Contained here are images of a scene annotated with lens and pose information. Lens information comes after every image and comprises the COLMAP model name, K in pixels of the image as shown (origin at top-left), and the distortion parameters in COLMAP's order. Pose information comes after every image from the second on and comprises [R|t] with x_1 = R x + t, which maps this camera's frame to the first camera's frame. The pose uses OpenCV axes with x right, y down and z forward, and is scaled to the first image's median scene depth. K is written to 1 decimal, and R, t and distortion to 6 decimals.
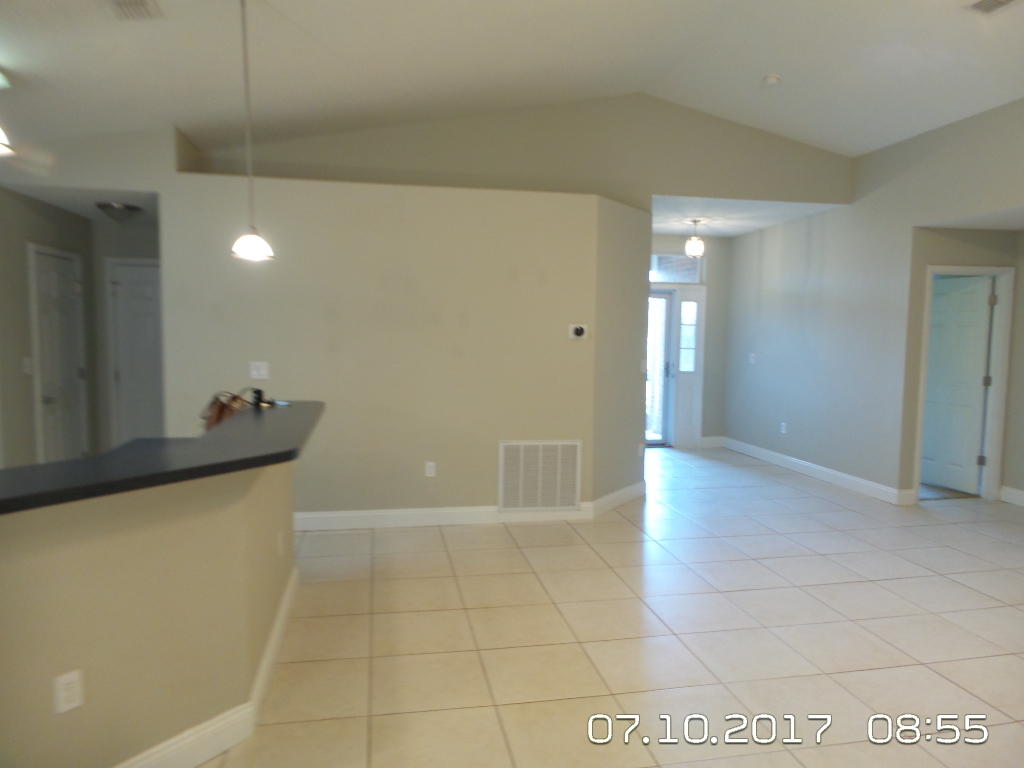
lens RADIAL K [[710.1, 0, 516.4], [0, 710.1, 392.7], [0, 0, 1]] dist [-0.004603, 0.010719]
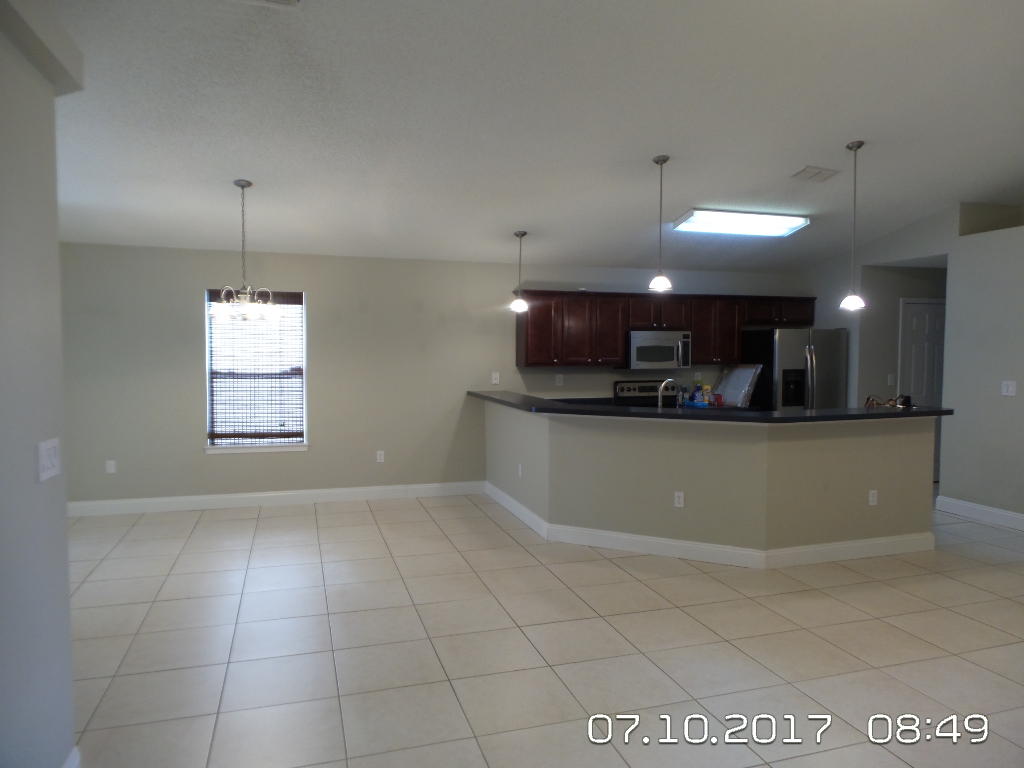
lens RADIAL K [[710.1, 0, 519.3], [0, 710.1, 389.9], [0, 0, 1]] dist [-0.004603, 0.010719]
pose [[0.105786, 0.041505, -0.993522, 0.658866], [-0.084584, 0.995883, 0.032598, 0.001538], [0.990785, 0.080588, 0.108861, 0.055765]]
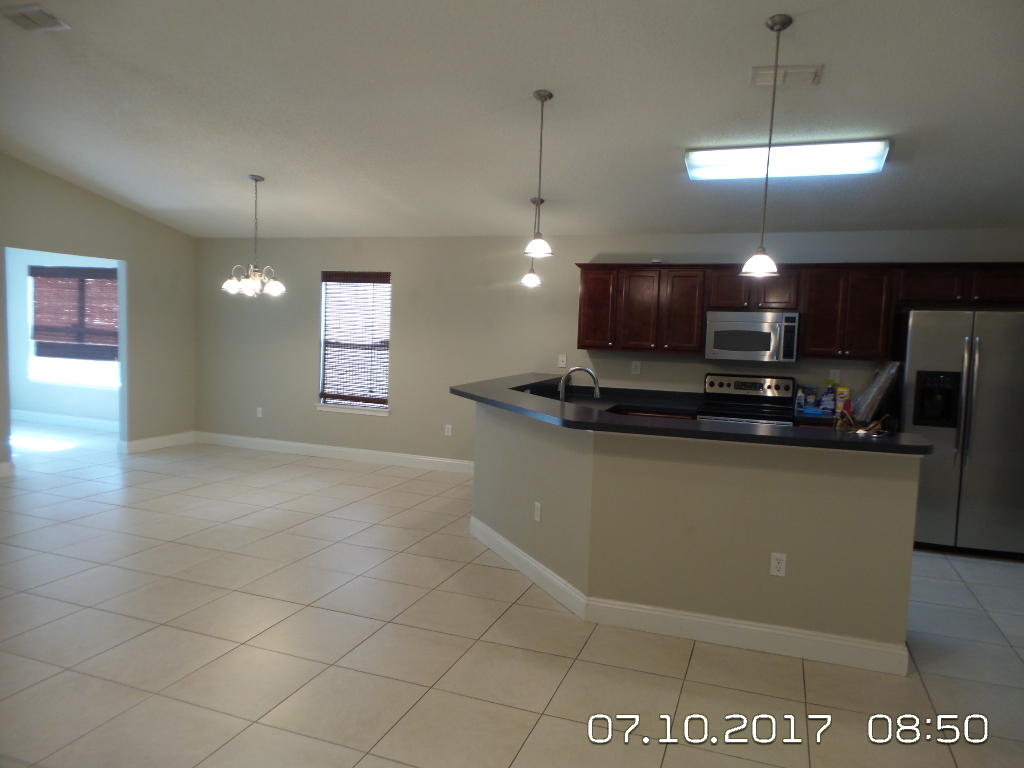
lens RADIAL K [[710.1, 0, 510.8], [0, 710.1, 392.1], [0, 0, 1]] dist [-0.004603, 0.010719]
pose [[-0.530518, 0.044234, -0.846519, 0.422357], [-0.112524, 0.986125, 0.122049, -0.059458], [0.840172, 0.160002, -0.518180, 0.720017]]
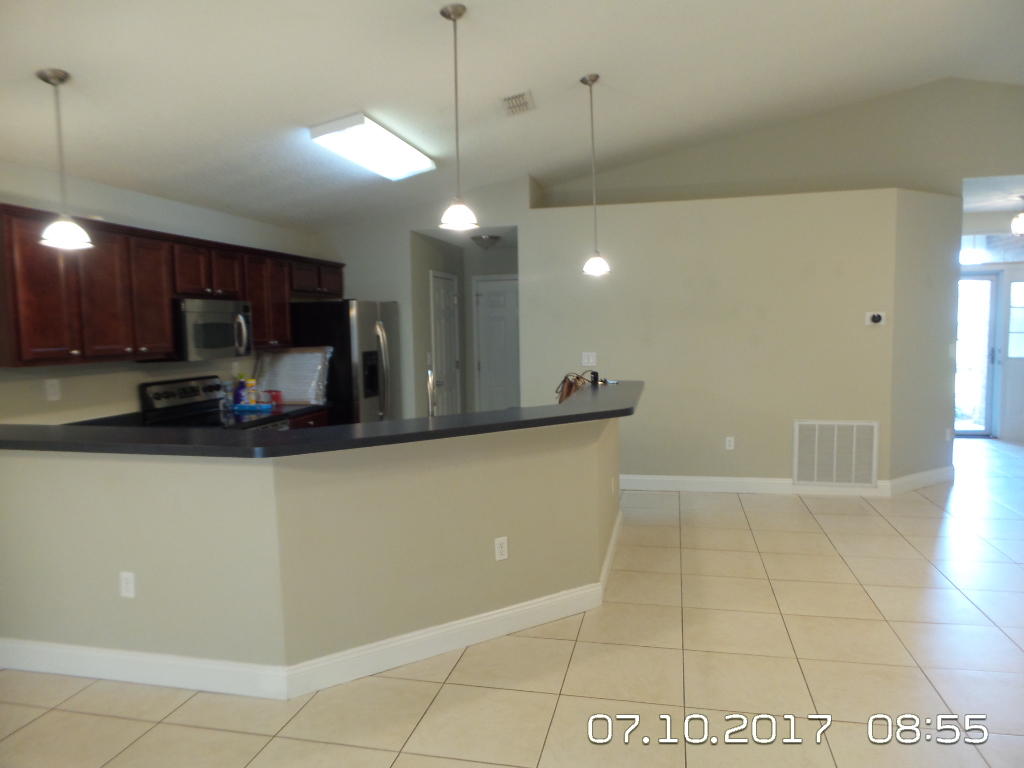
lens RADIAL K [[710.1, 0, 513.0], [0, 710.1, 391.1], [0, 0, 1]] dist [-0.004603, 0.010719]
pose [[0.913861, 0.003605, -0.406012, 0.023536], [-0.001991, 0.999988, 0.004397, 0.018129], [0.406023, -0.003210, 0.913857, -0.184924]]
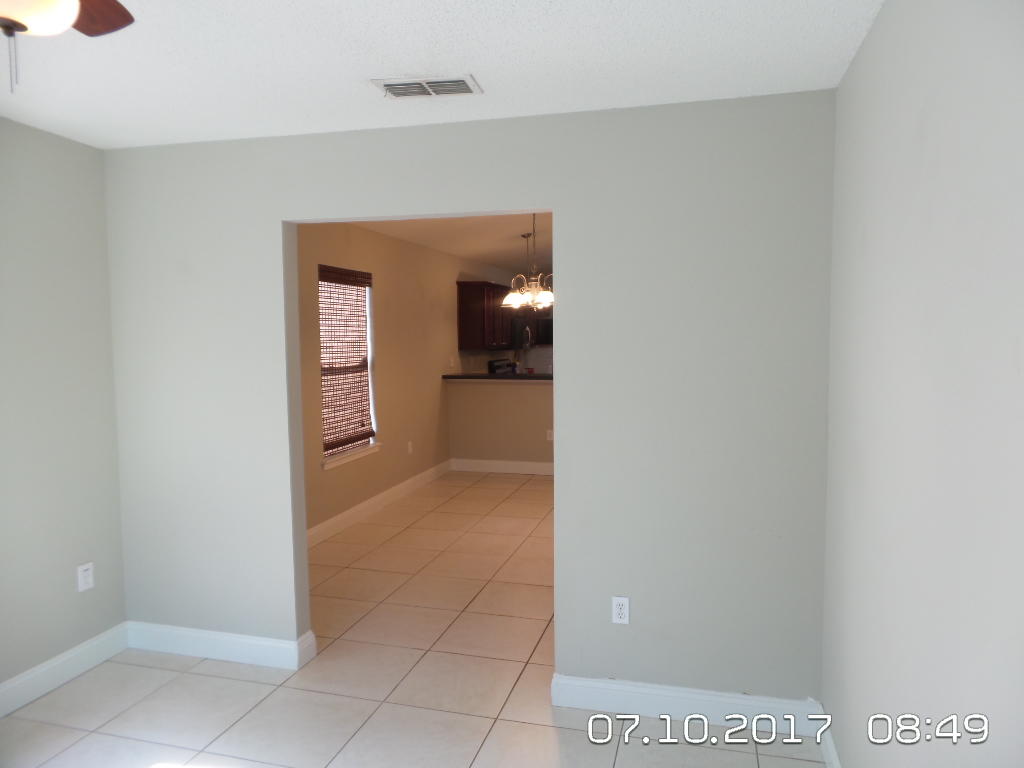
lens RADIAL K [[710.1, 0, 514.2], [0, 710.1, 380.0], [0, 0, 1]] dist [-0.004603, 0.010719]
pose [[0.892917, 0.038494, -0.448574, 0.084284], [-0.044700, 0.998995, -0.003249, 0.060842], [0.447998, 0.022952, 0.893740, -1.047702]]
